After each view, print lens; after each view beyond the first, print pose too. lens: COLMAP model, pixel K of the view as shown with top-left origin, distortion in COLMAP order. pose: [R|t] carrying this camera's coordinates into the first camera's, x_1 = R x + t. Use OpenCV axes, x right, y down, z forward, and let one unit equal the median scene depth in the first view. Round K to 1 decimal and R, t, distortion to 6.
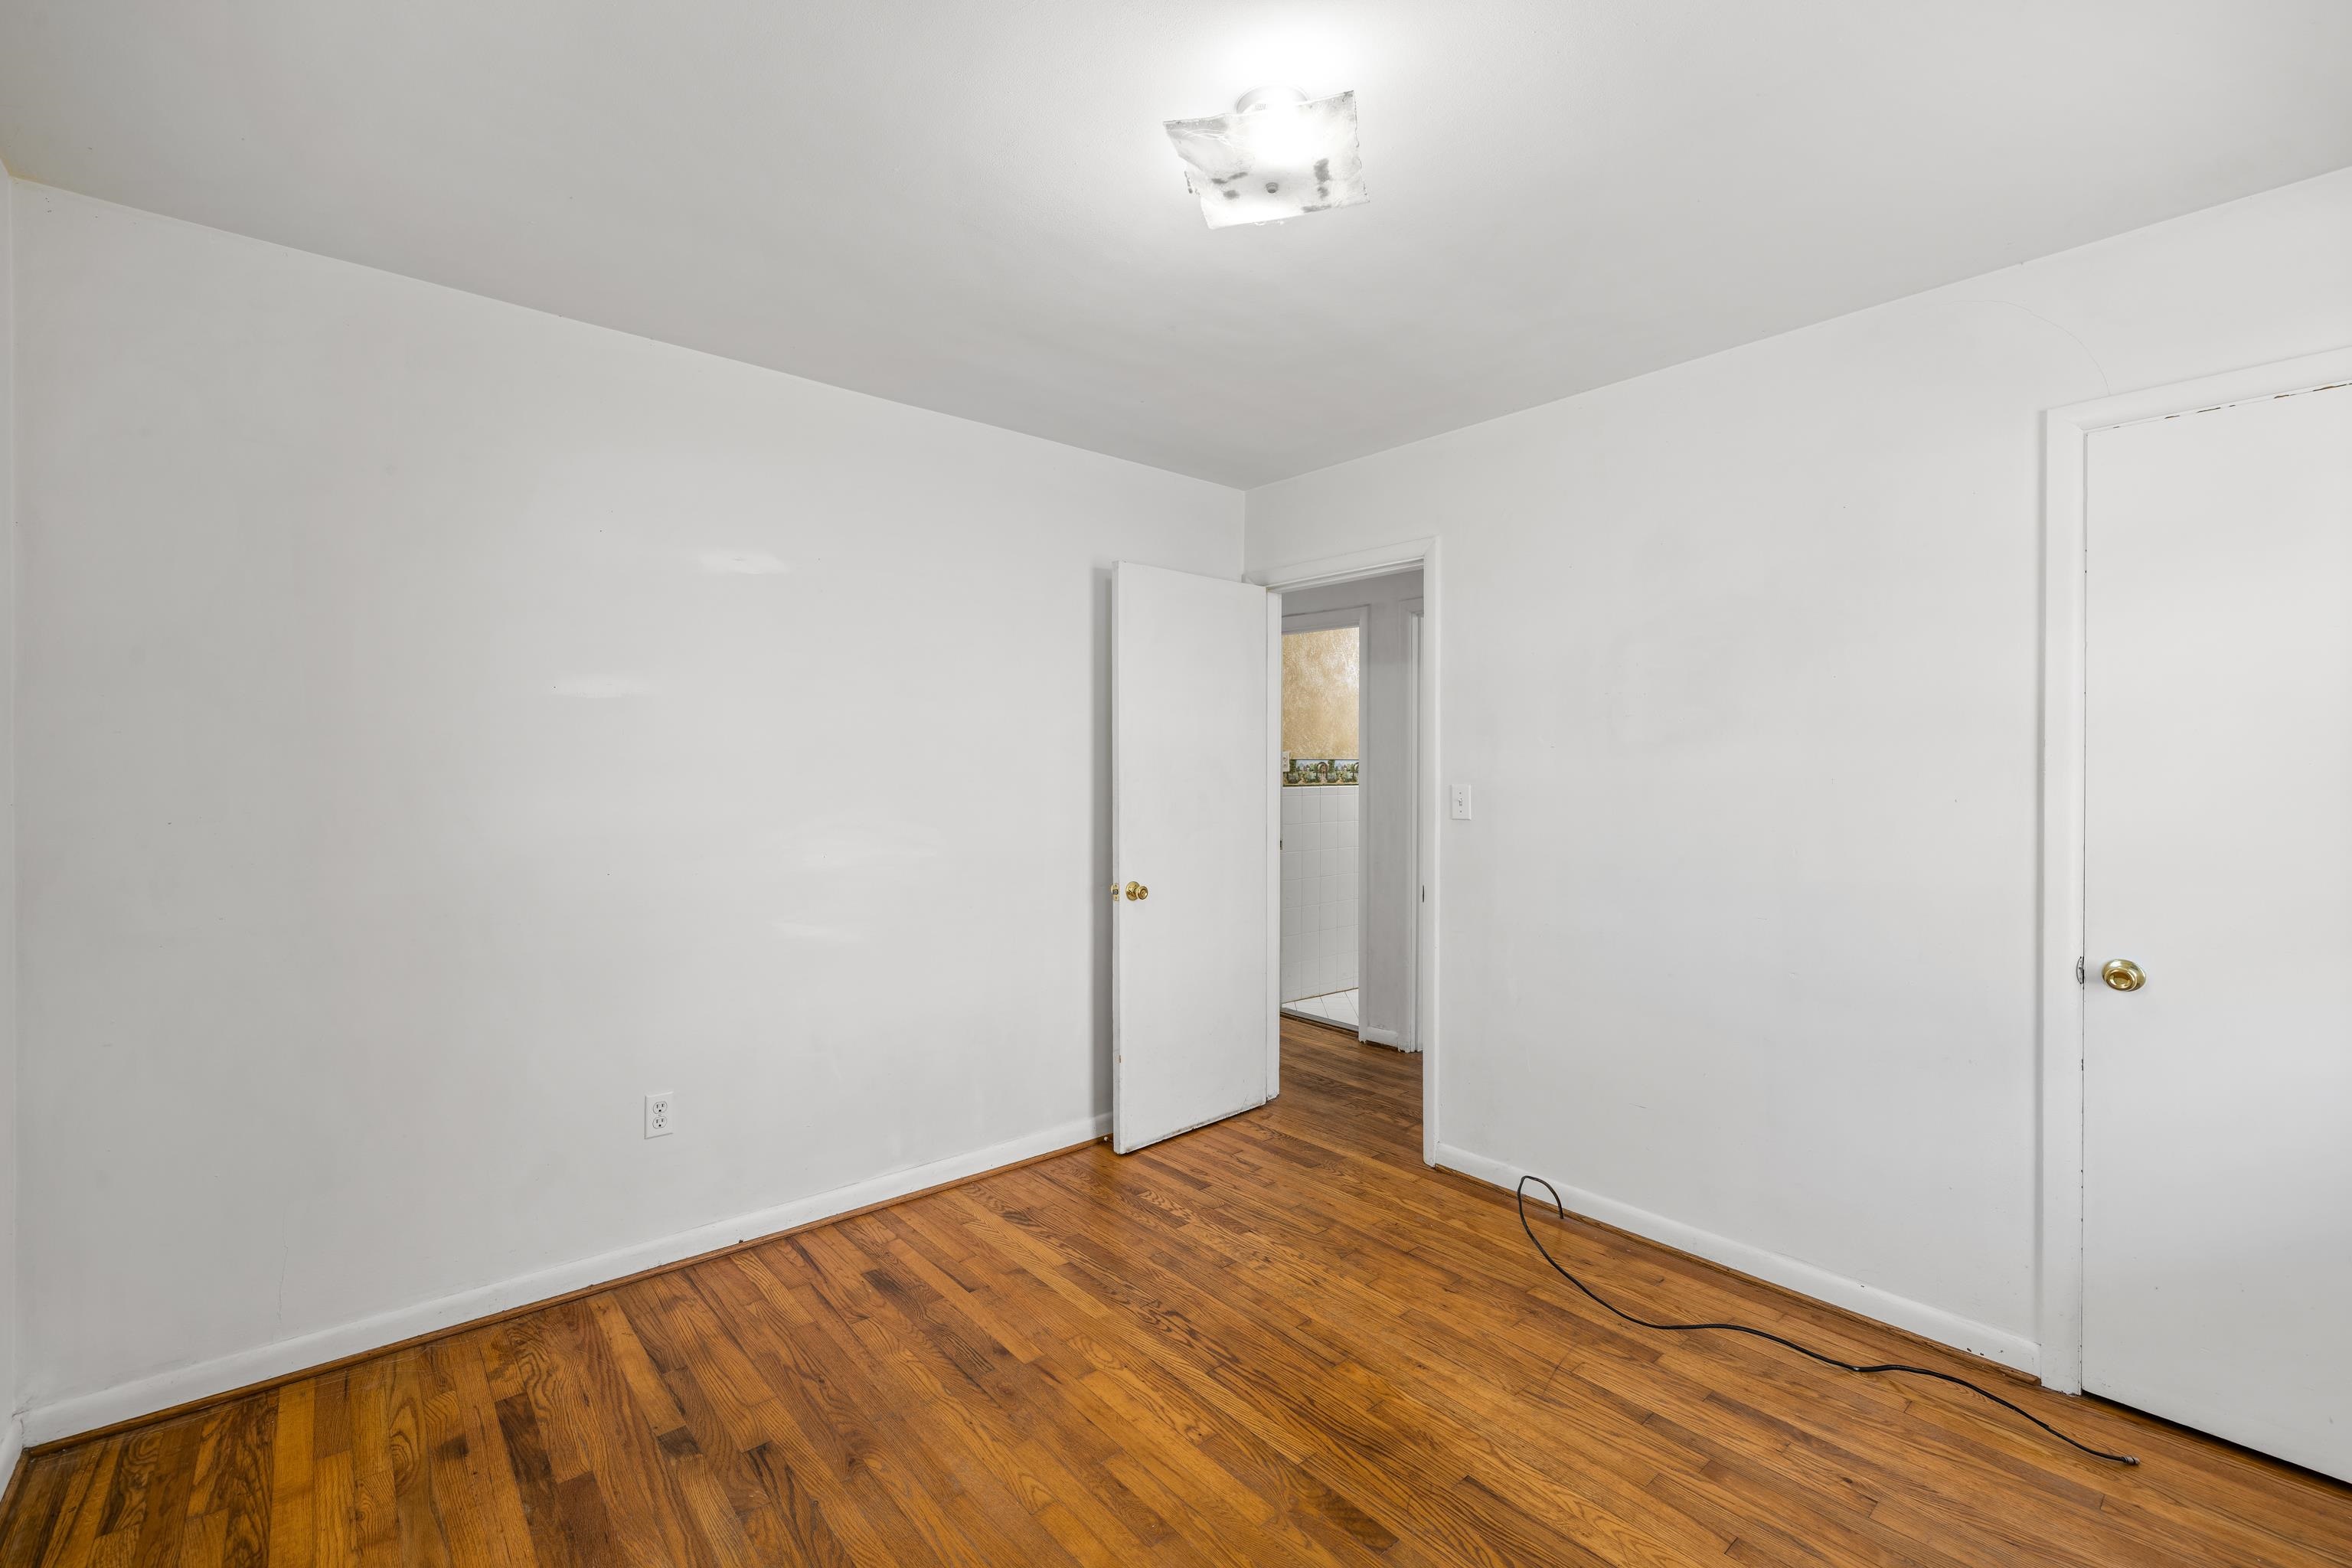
lens RADIAL K [[993.3, 0, 1182.3], [0, 993.3, 769.8], [0, 0, 1]] dist [0.001676, 0.000256]
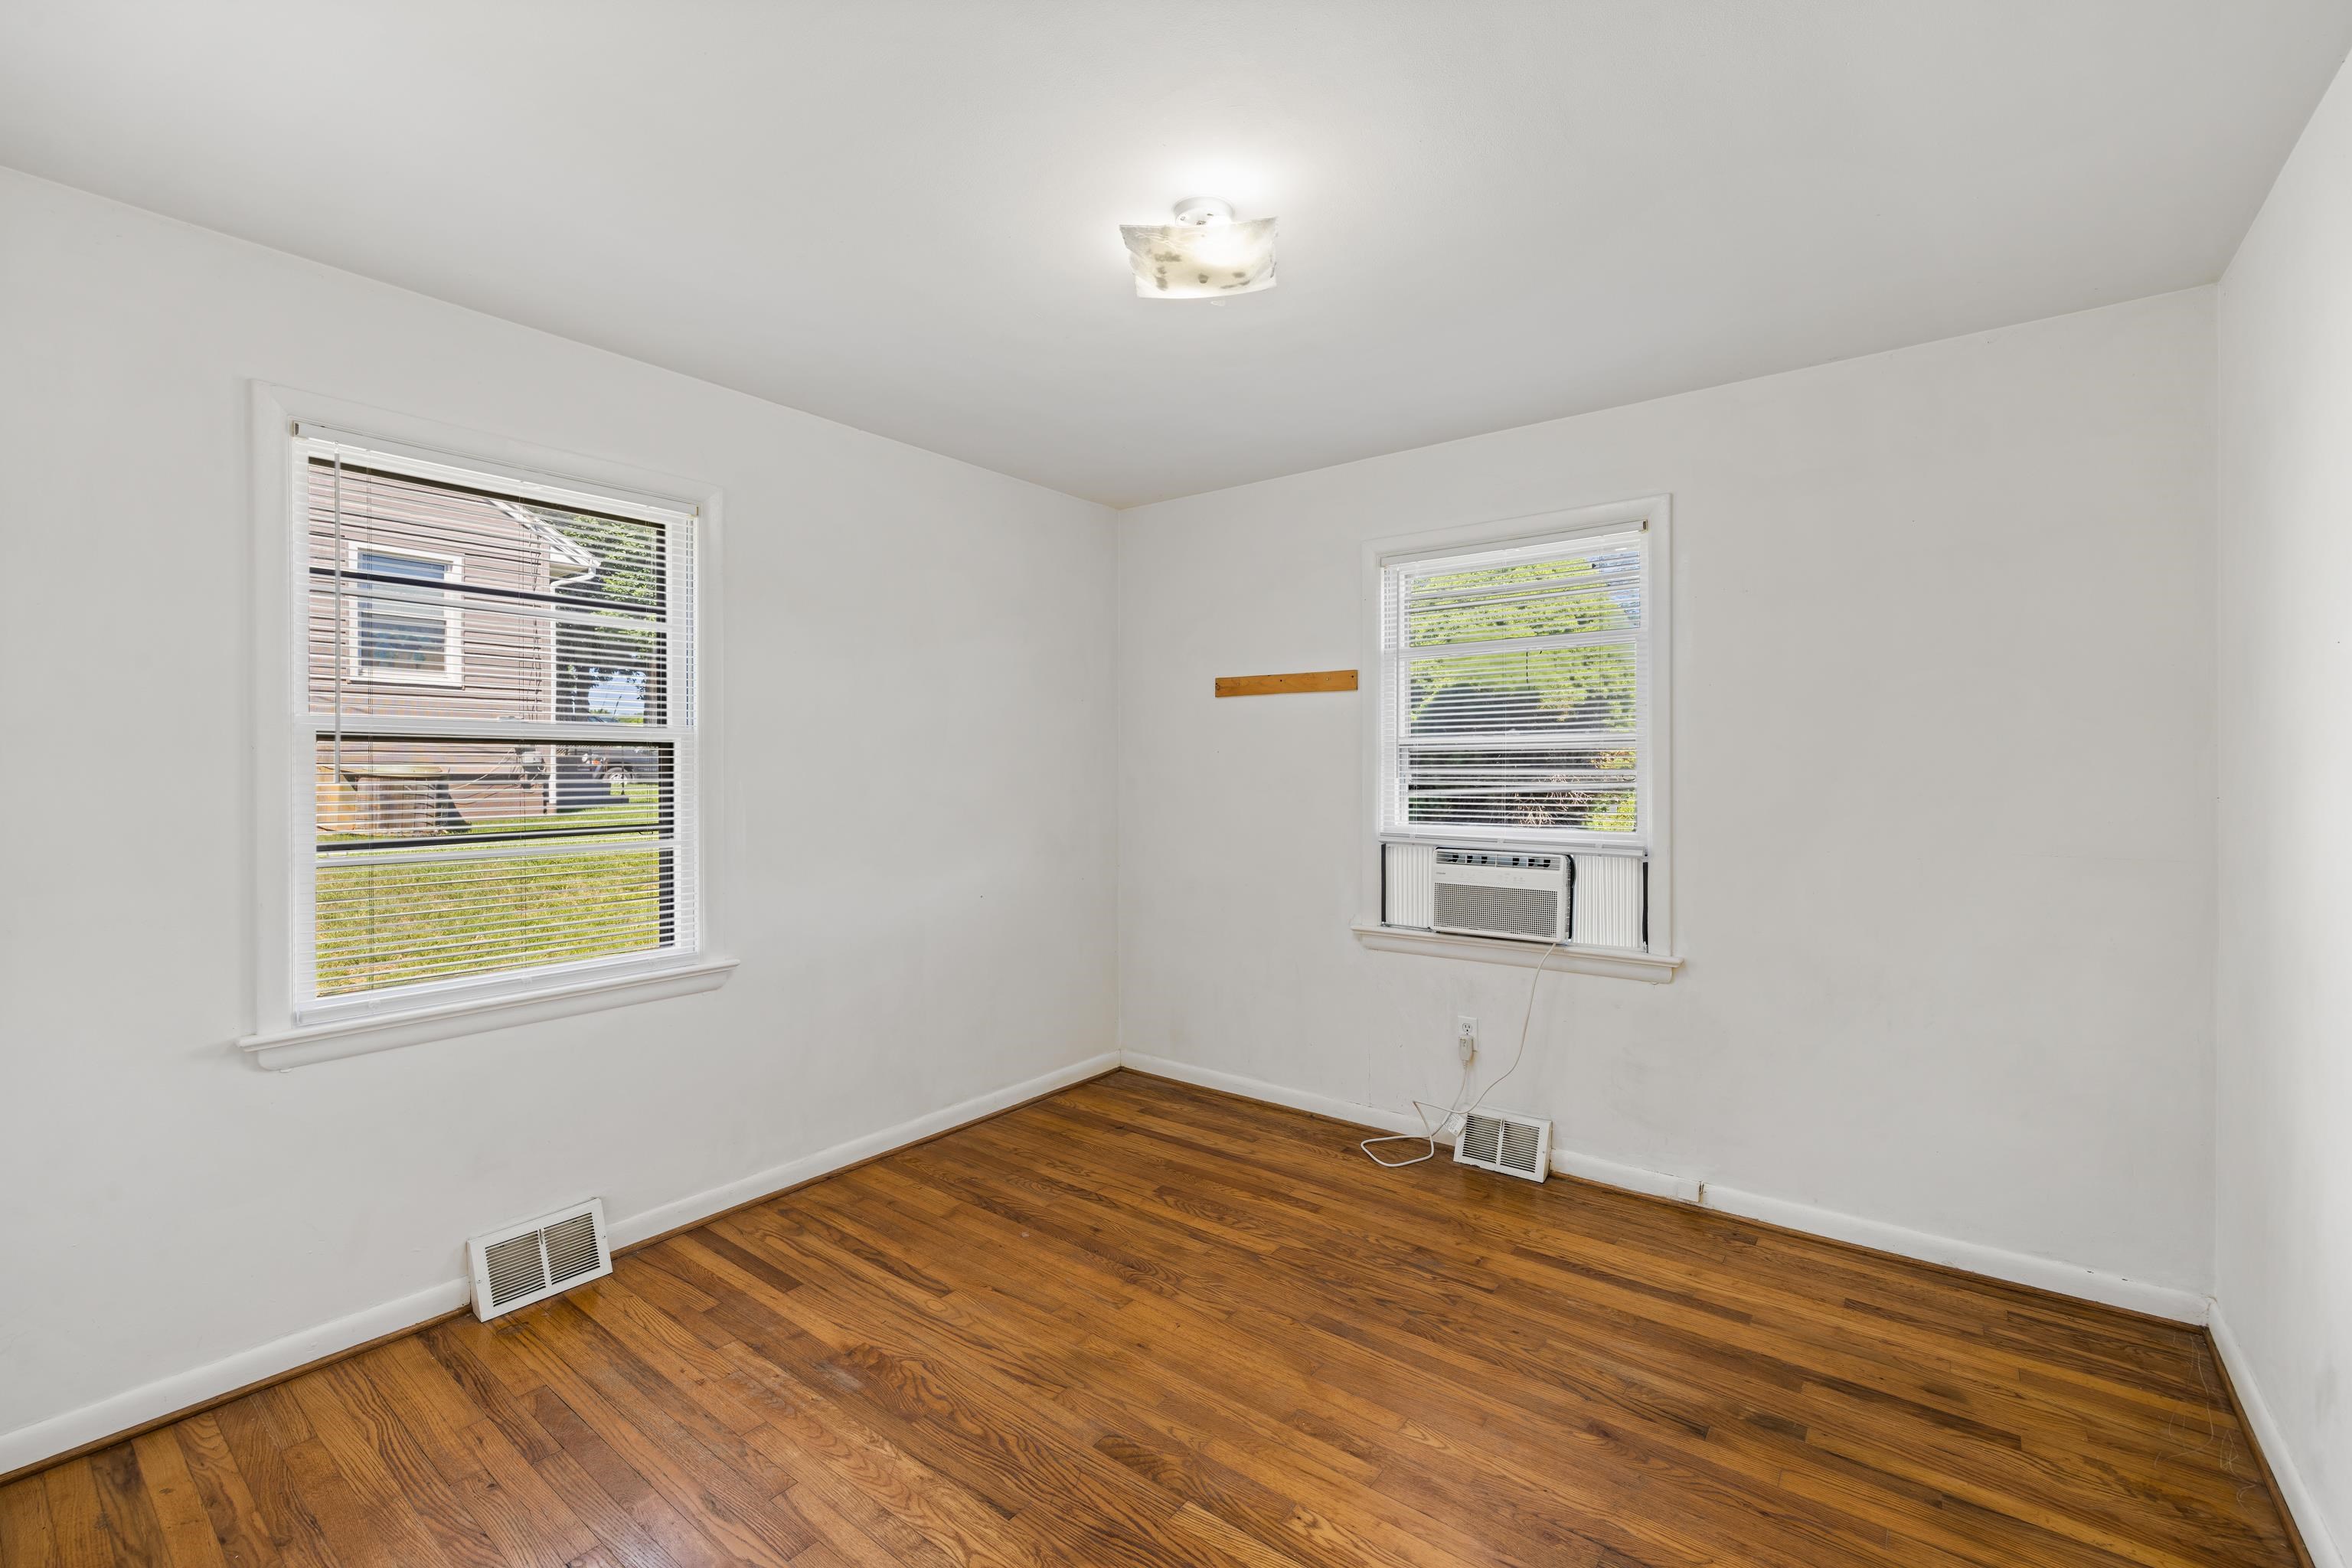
lens RADIAL K [[993.3, 0, 1182.3], [0, 993.3, 769.8], [0, 0, 1]] dist [0.001676, 0.000256]
pose [[-0.982056, -0.002761, -0.188569, 0.305155], [-0.002755, 0.999996, -0.000294, -0.000187], [0.188569, 0.000230, -0.982060, 1.951840]]
